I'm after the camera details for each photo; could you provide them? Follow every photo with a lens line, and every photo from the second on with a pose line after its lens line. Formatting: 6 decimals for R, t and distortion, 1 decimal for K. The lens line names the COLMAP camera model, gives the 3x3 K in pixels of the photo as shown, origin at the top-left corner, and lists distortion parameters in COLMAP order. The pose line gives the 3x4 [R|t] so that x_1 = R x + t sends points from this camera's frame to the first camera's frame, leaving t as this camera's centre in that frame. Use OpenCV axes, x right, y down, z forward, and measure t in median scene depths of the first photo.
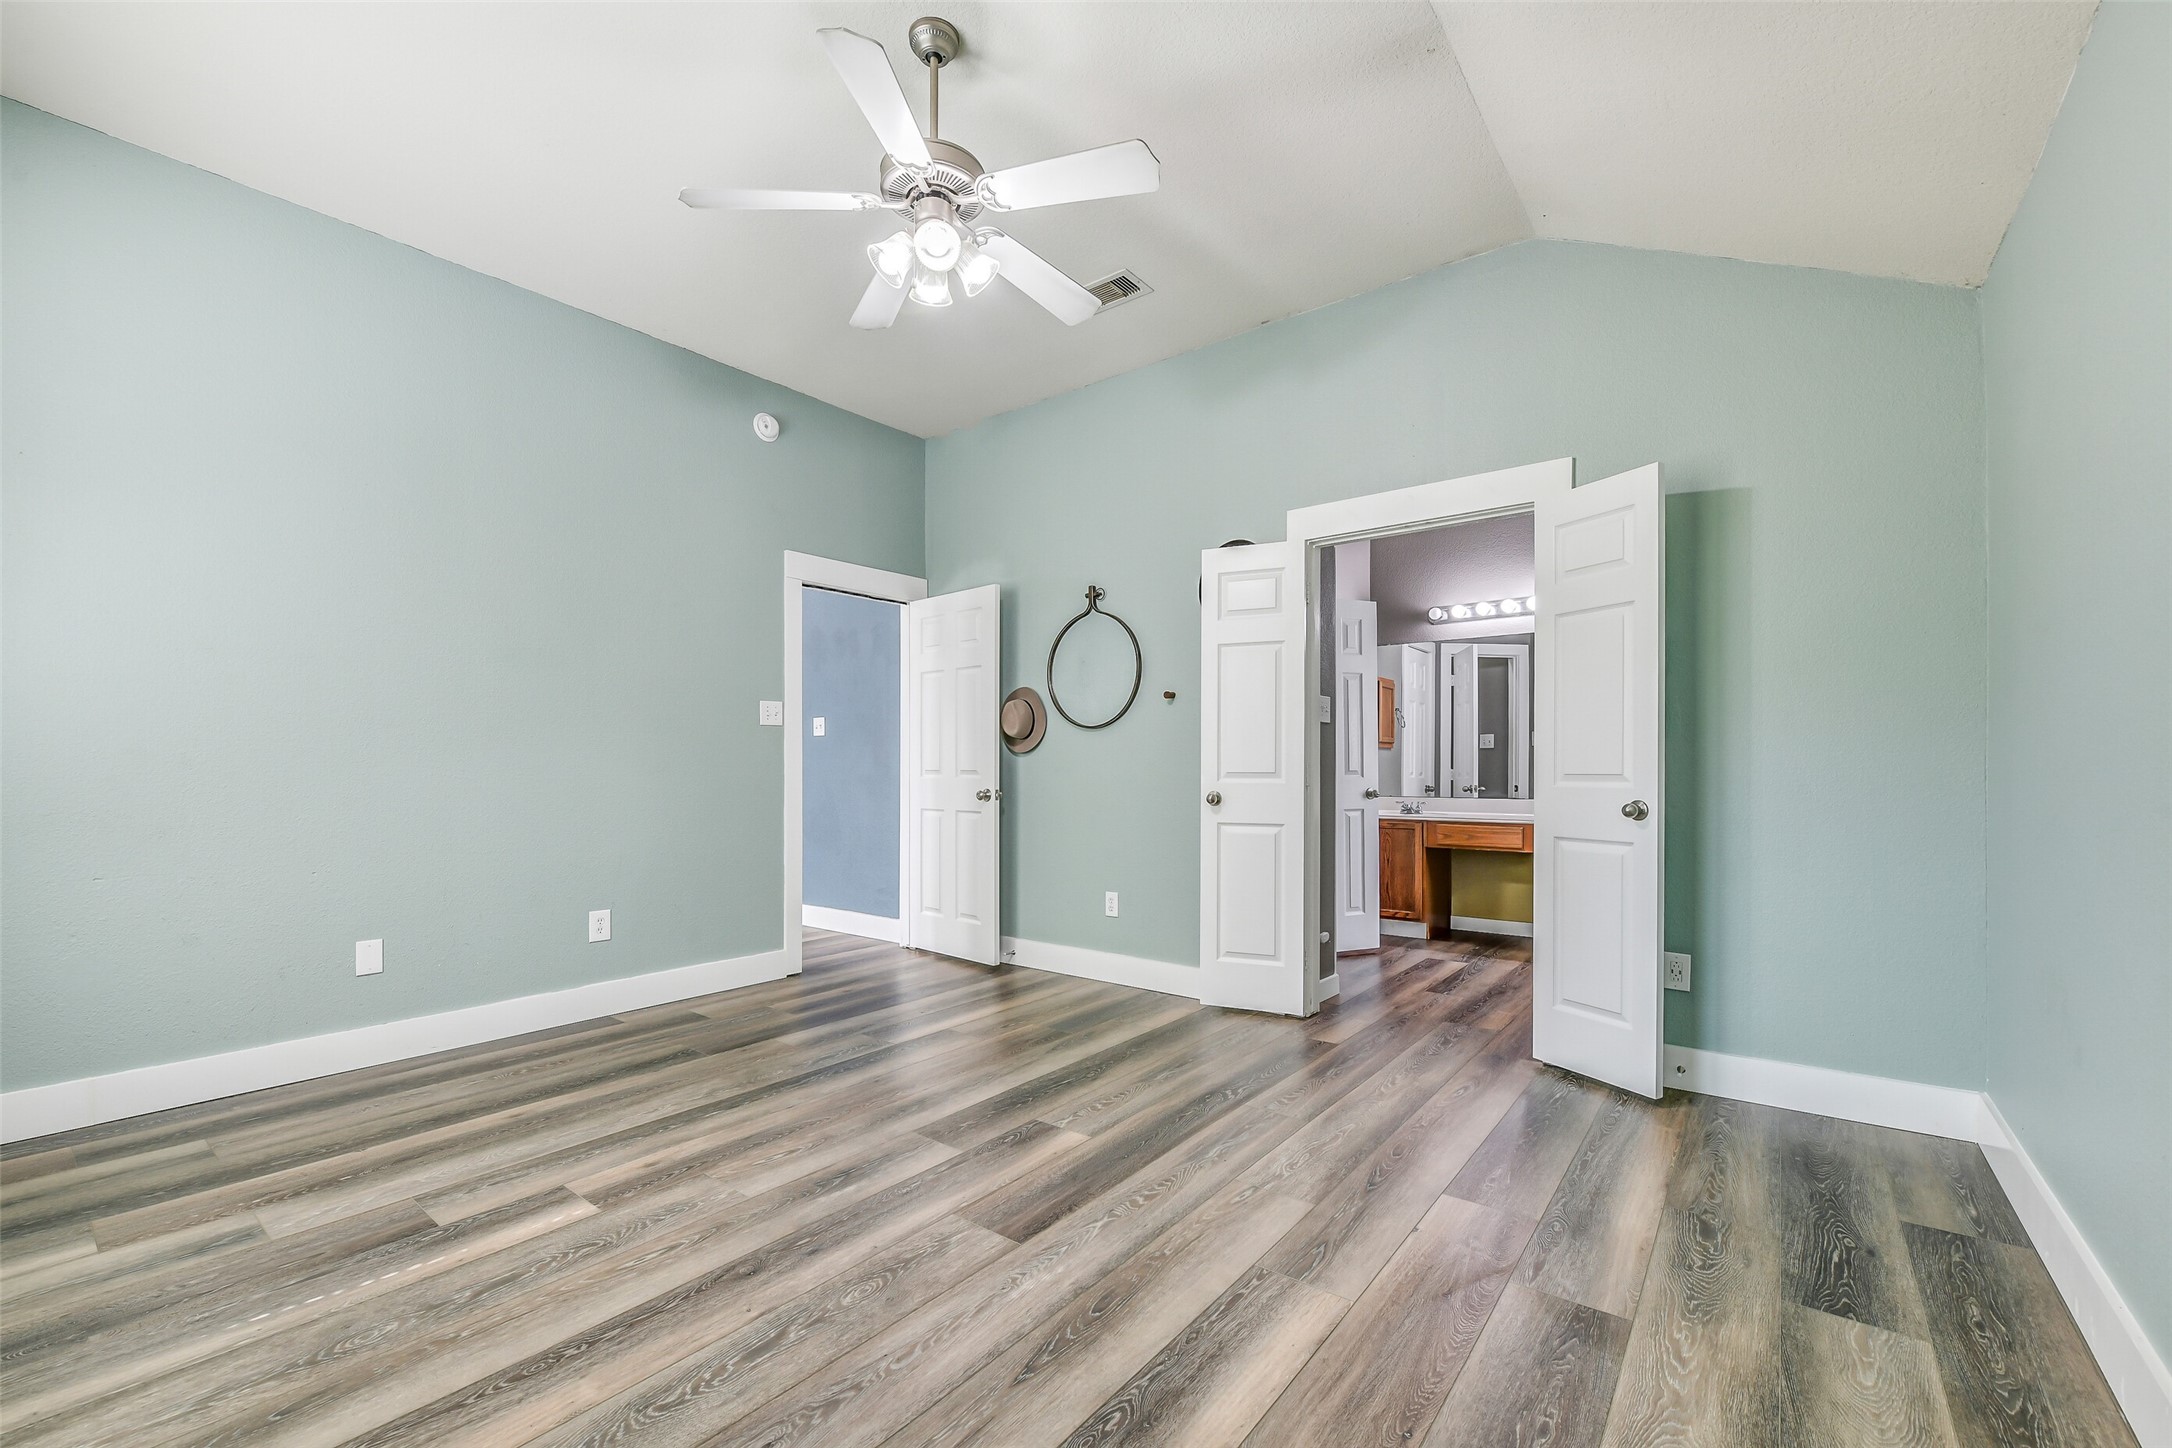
lens RADIAL K [[882.8, 0, 1095.9], [0, 882.8, 760.7], [0, 0, 1]] dist [-0.001878, -0.000057]
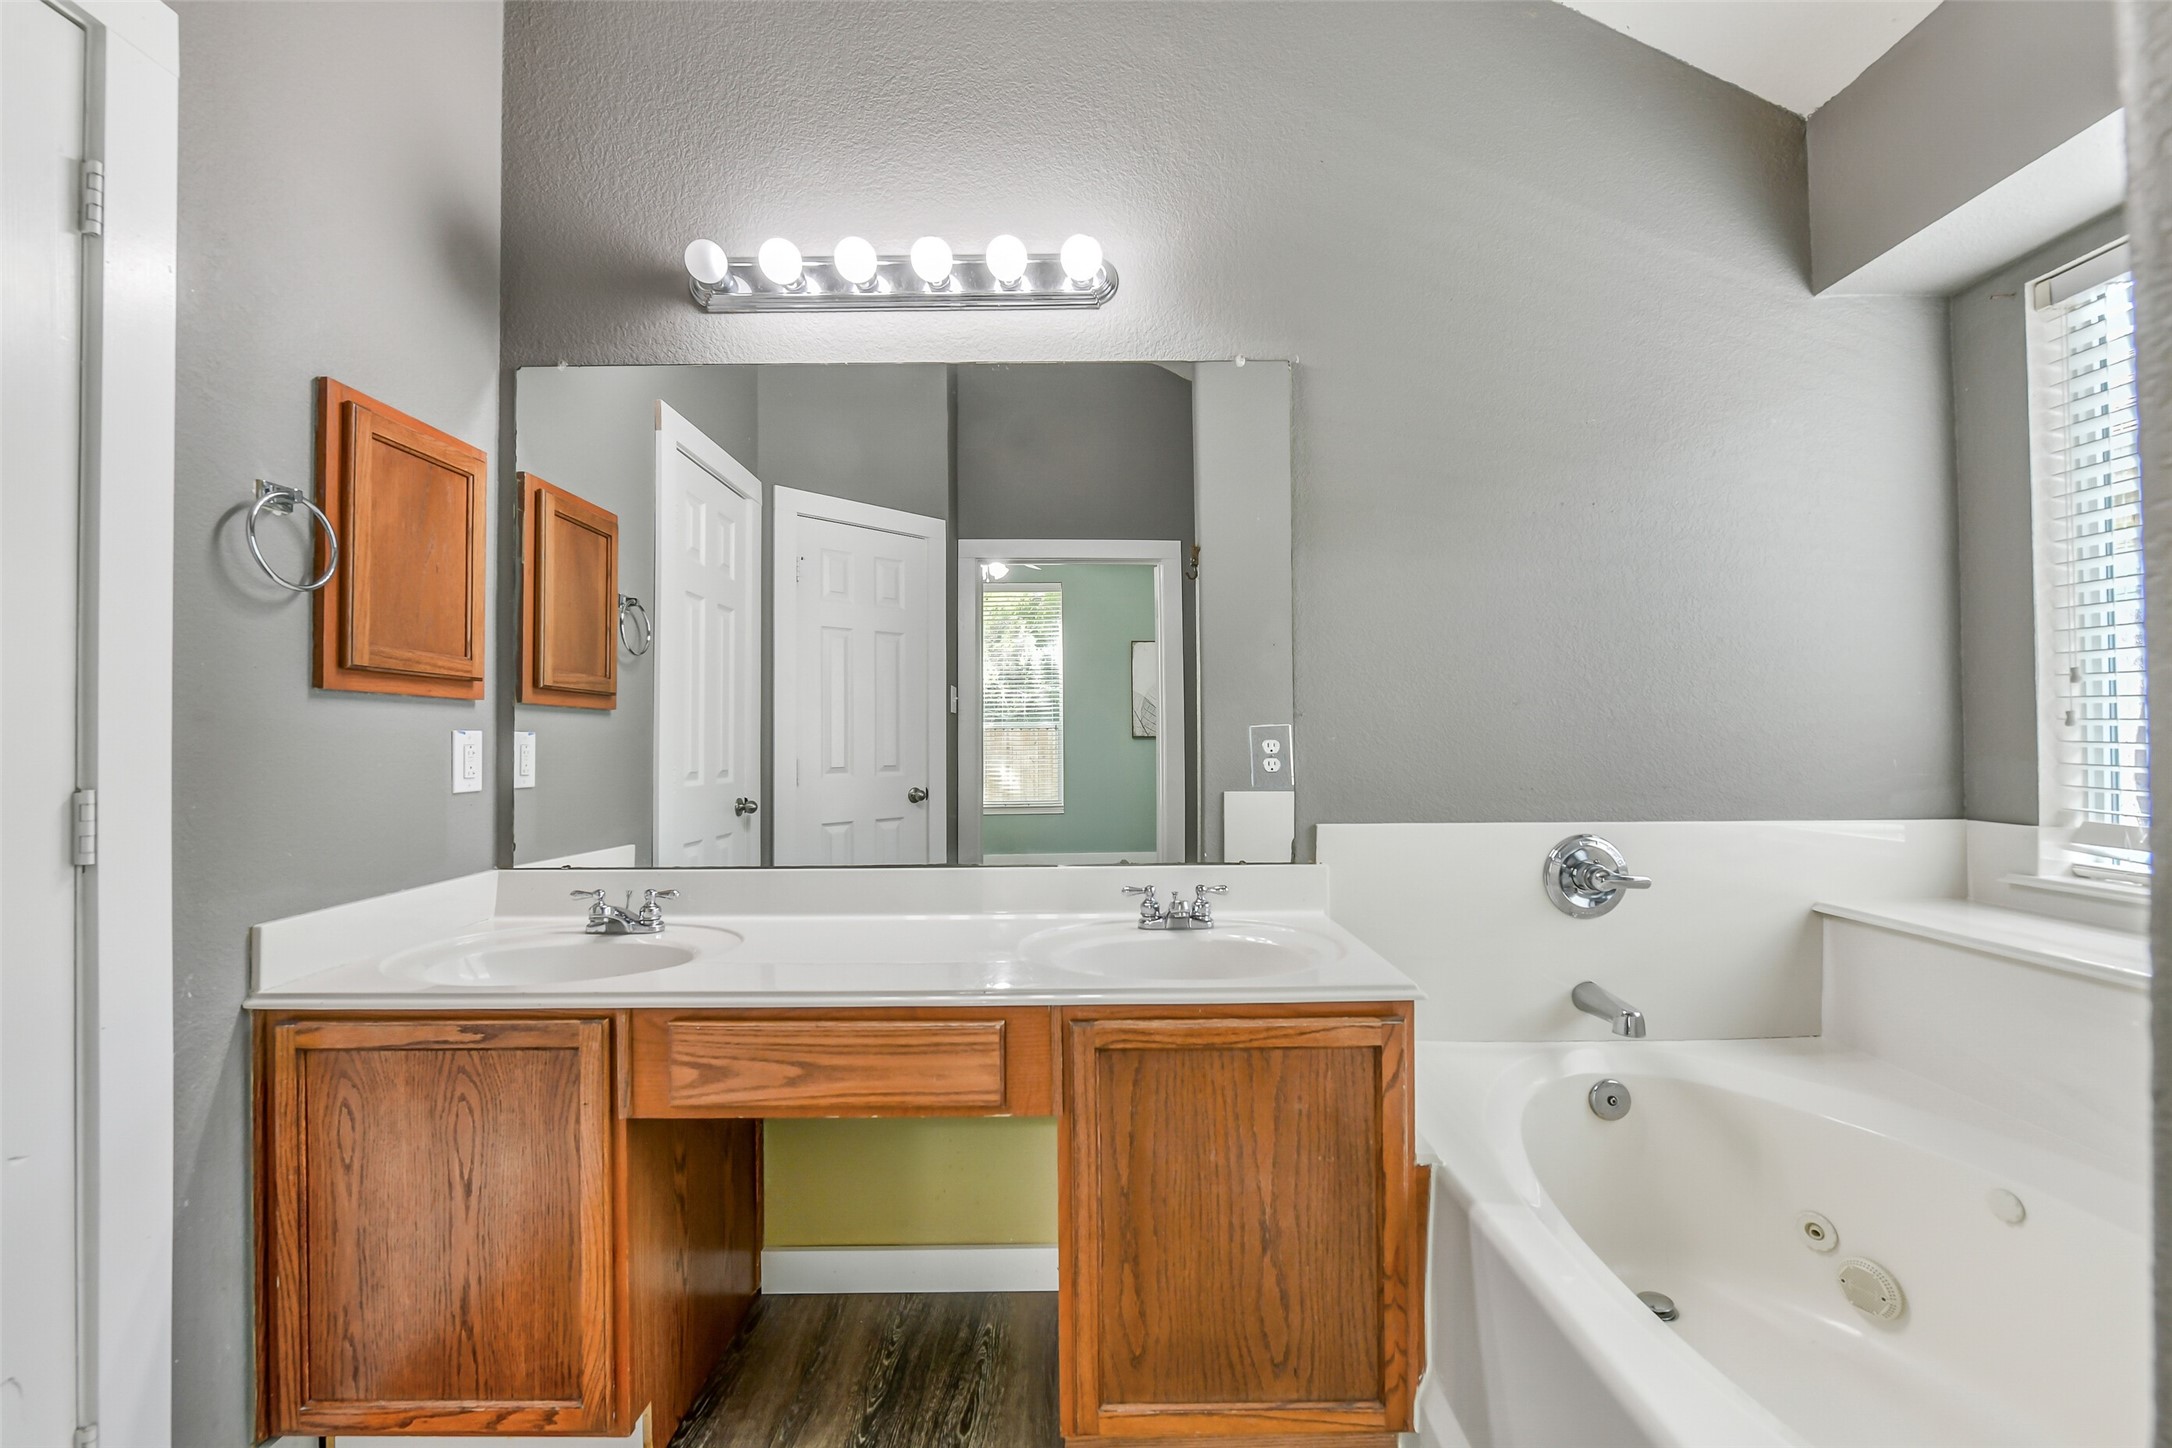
lens RADIAL K [[873.1, 0, 1086.8], [0, 873.1, 714.5], [0, 0, 1]] dist [-0.007305, -0.000021]
pose [[0.788769, 0.007690, 0.614642, 0.307077], [0.010001, 0.999629, -0.025341, -0.002656], [-0.614609, 0.026136, 0.788399, 0.693619]]
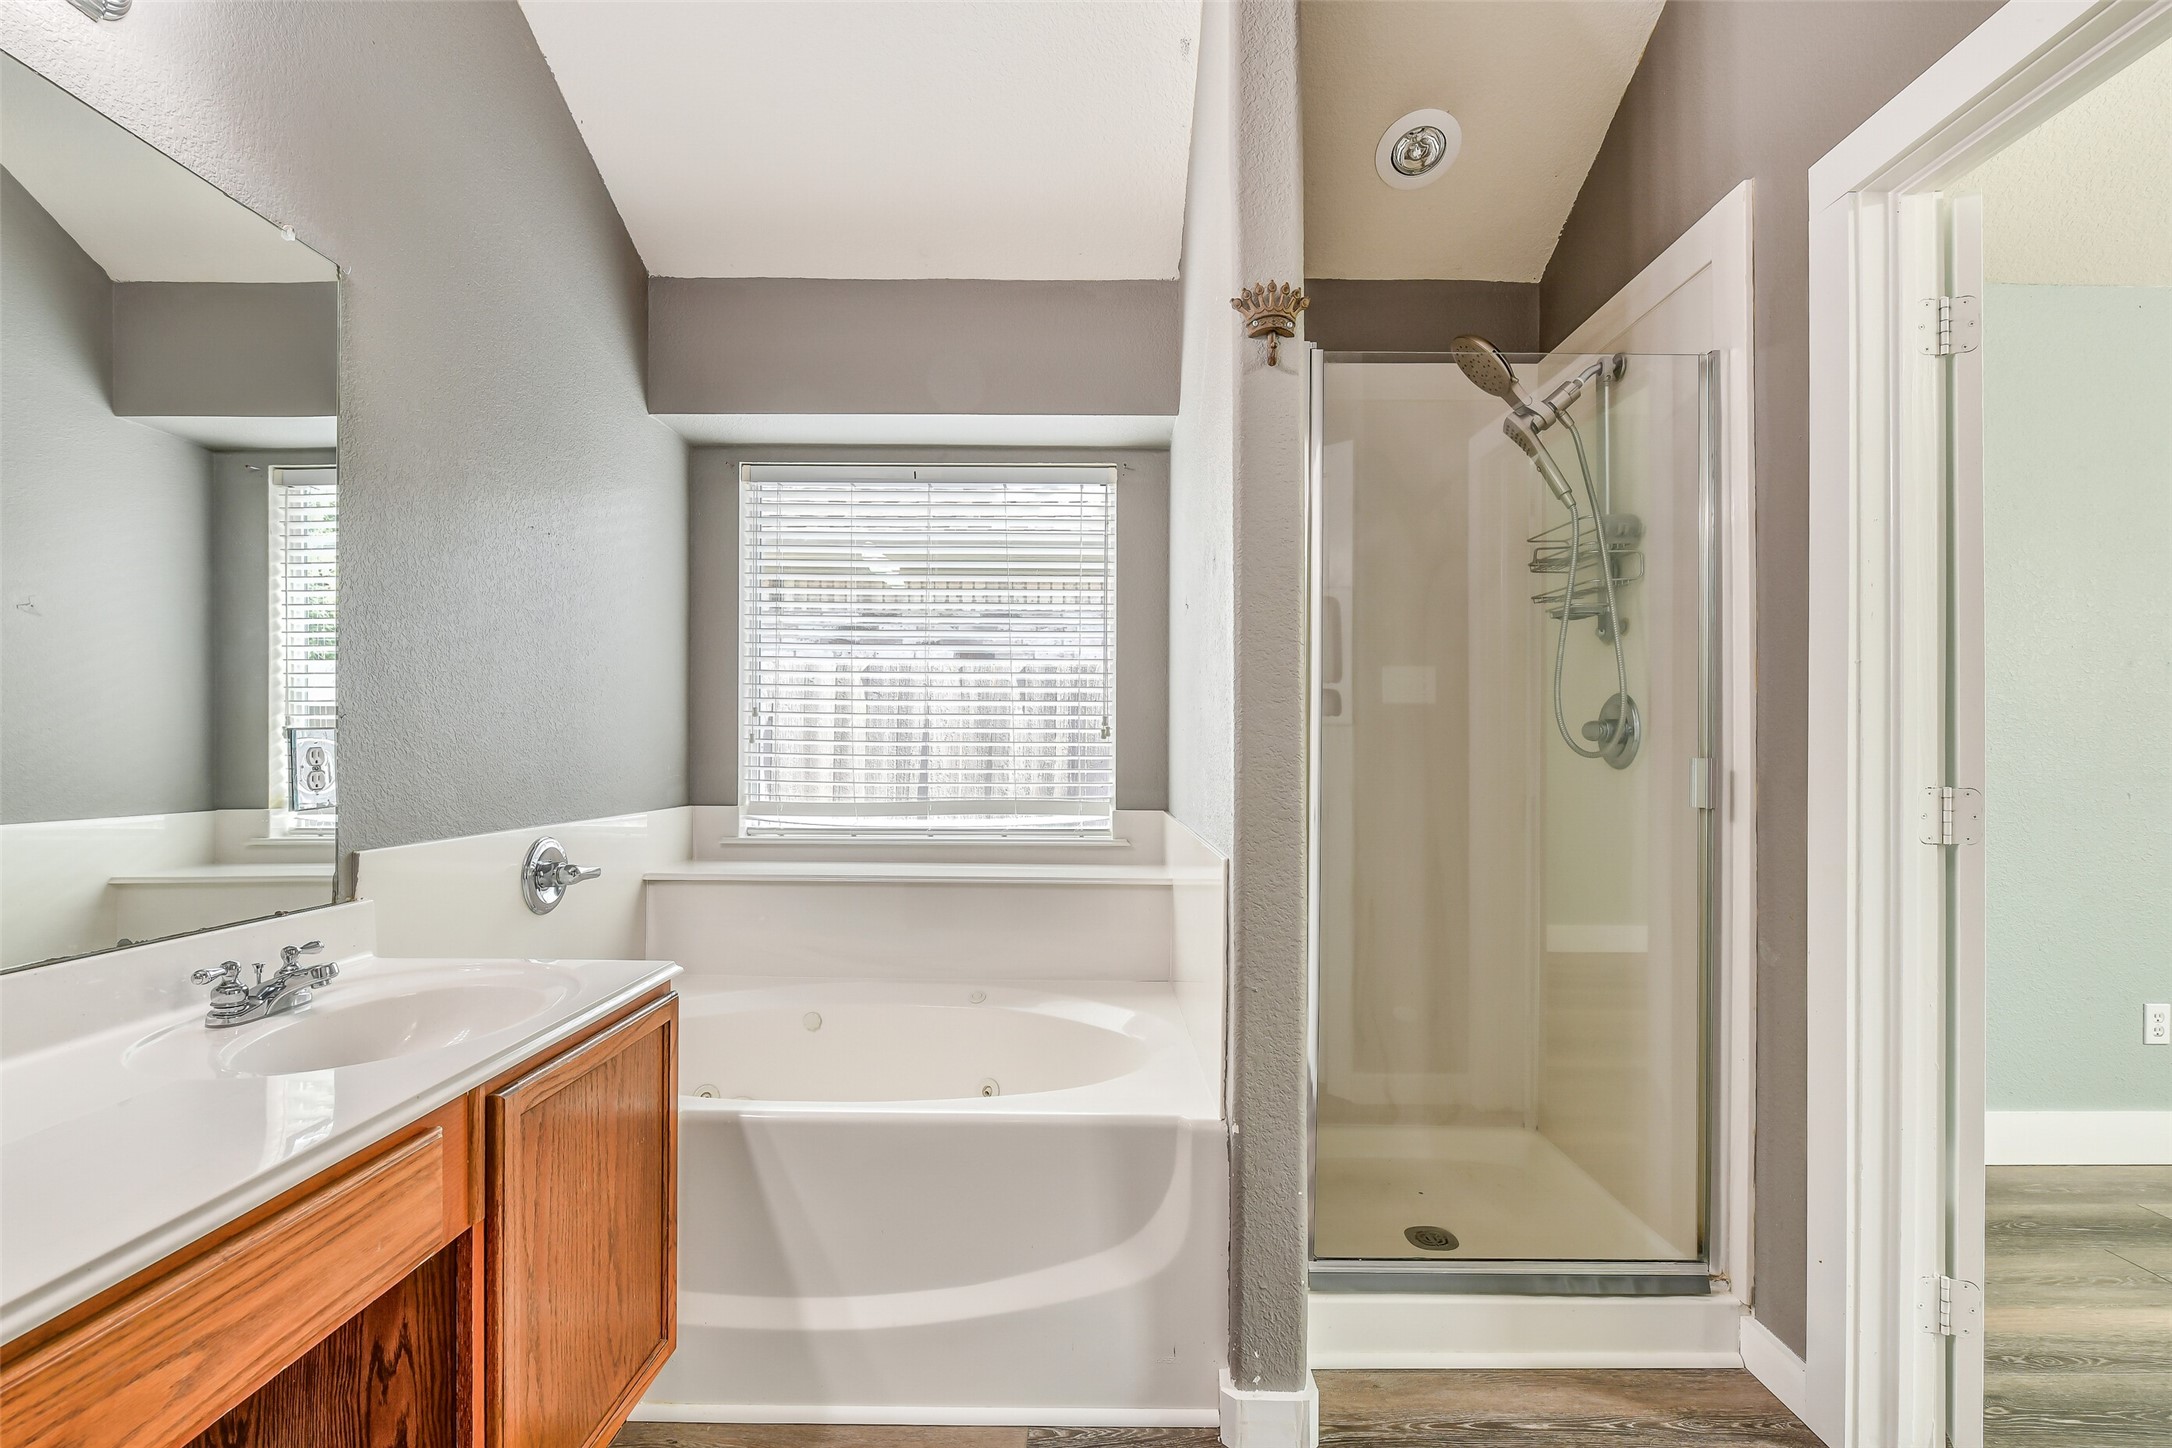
lens RADIAL K [[975.9, 0, 1085.6], [0, 975.9, 716.9], [0, 0, 1]] dist [-0.014076, -0.000179]
pose [[-0.601542, 0.017526, 0.798649, 0.209983], [-0.008426, 0.999564, -0.028281, -0.003447], [-0.798796, -0.023742, -0.601133, 0.892539]]
